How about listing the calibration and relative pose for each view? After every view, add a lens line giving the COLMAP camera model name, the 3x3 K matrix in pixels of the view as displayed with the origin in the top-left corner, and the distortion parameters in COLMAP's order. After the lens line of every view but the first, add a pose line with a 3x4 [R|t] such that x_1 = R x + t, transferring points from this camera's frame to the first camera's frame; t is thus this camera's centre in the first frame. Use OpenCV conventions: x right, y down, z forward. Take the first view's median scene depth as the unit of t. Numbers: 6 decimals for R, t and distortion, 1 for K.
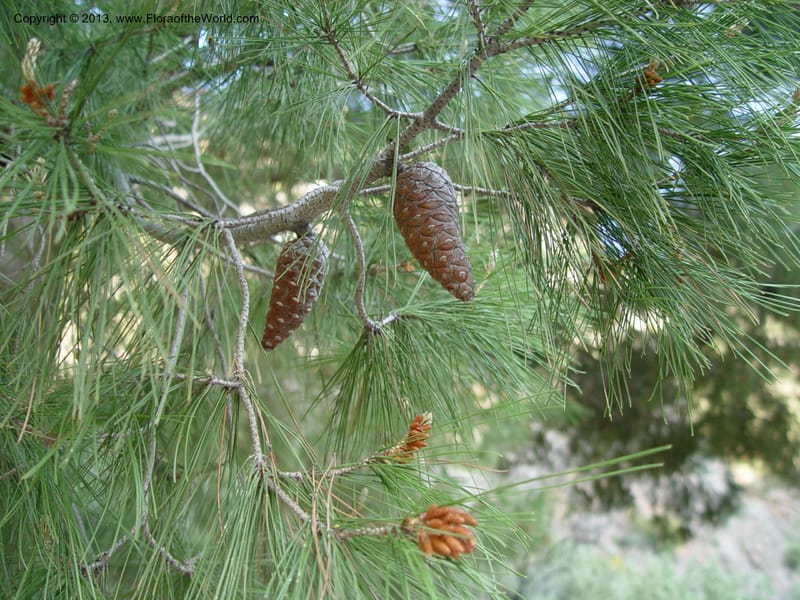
lens RADIAL K [[657.1, 0, 400.0], [0, 657.1, 299.7], [0, 0, 1]] dist [-0.055613, -0.001164]
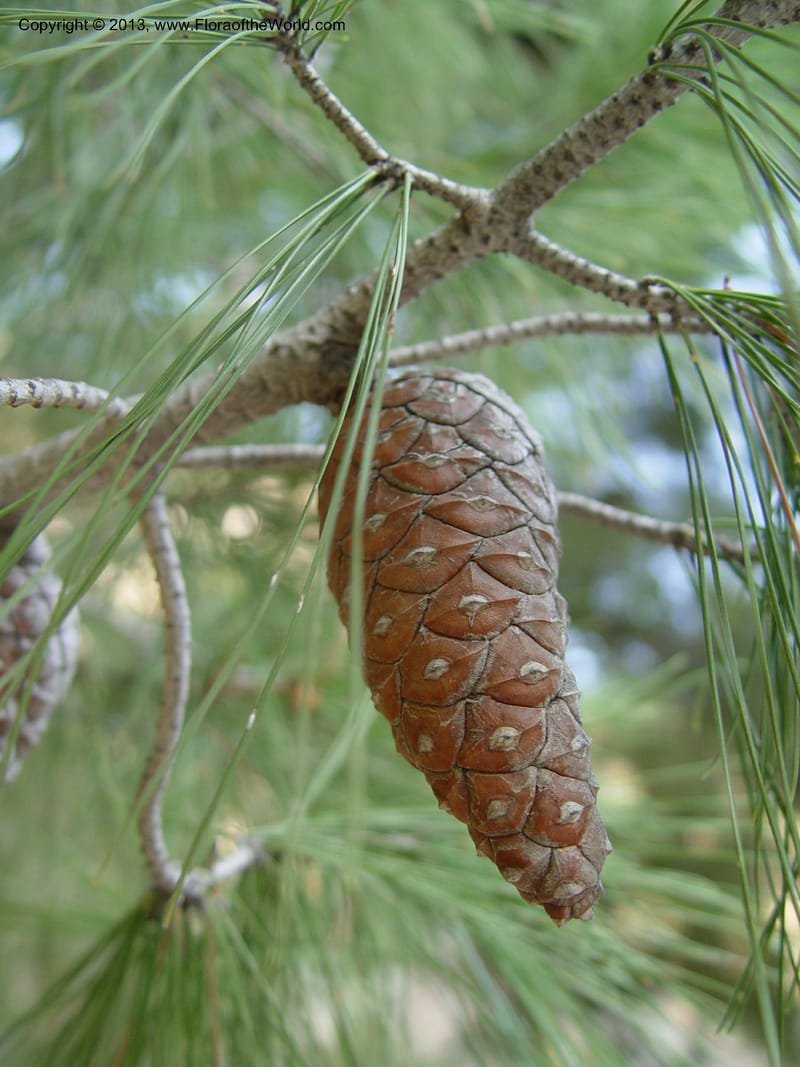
lens RADIAL K [[876.4, 0, 399.0], [0, 876.4, 533.7], [0, 0, 1]] dist [-0.055613, -0.001164]
pose [[0.976026, 0.166731, 0.139907, -0.030217], [-0.138890, 0.972017, -0.189453, -0.069022], [-0.167580, 0.165480, 0.971871, 0.672096]]
